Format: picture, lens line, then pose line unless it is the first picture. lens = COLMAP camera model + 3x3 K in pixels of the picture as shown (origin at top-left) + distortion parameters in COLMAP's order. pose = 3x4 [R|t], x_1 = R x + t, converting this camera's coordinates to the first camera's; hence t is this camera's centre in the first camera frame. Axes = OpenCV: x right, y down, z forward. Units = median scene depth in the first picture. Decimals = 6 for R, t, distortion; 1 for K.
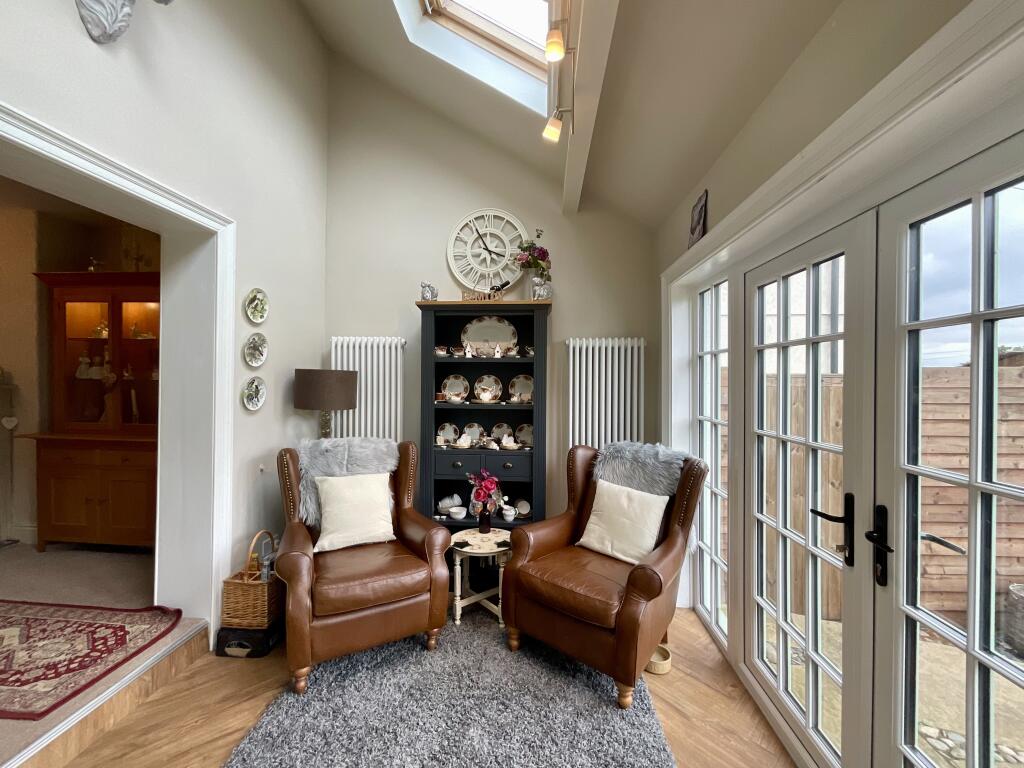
lens RADIAL K [[415.0, 0, 512.9], [0, 415.0, 383.5], [0, 0, 1]] dist [-0.001829, -0.000440]
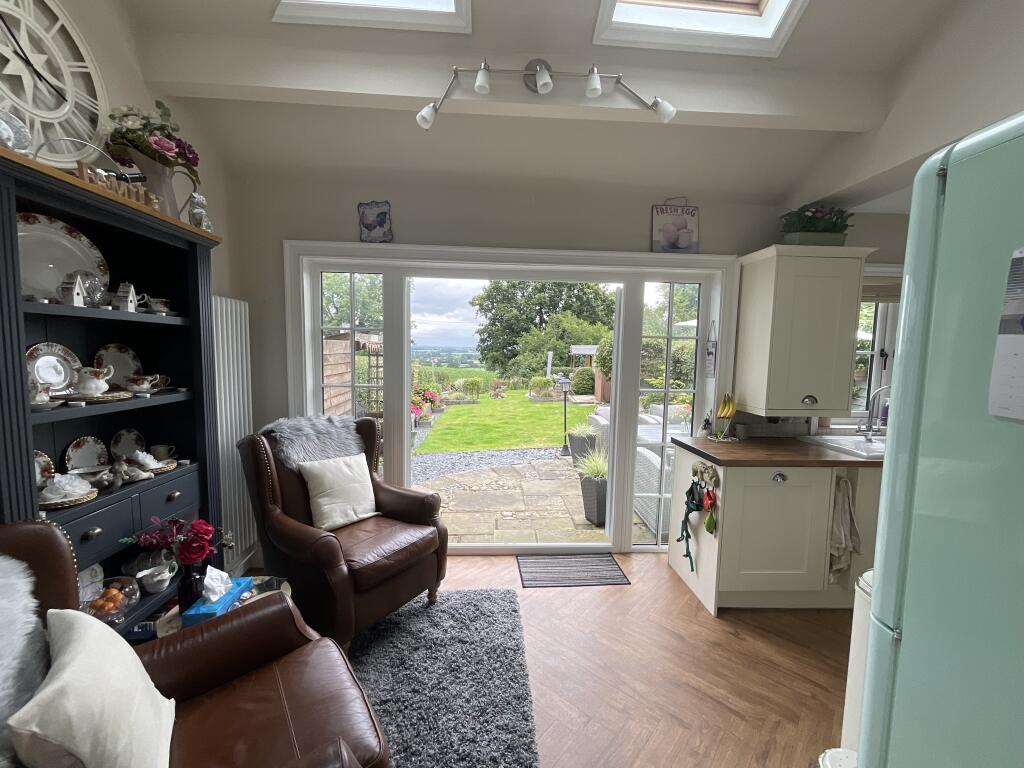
lens RADIAL K [[415.0, 0, 511.8], [0, 415.0, 382.6], [0, 0, 1]] dist [-0.001829, -0.000440]
pose [[-0.127773, -0.080204, 0.988555, -0.601642], [-0.001429, 0.996739, 0.080683, -0.013516], [-0.991802, 0.008896, -0.127471, 0.540542]]
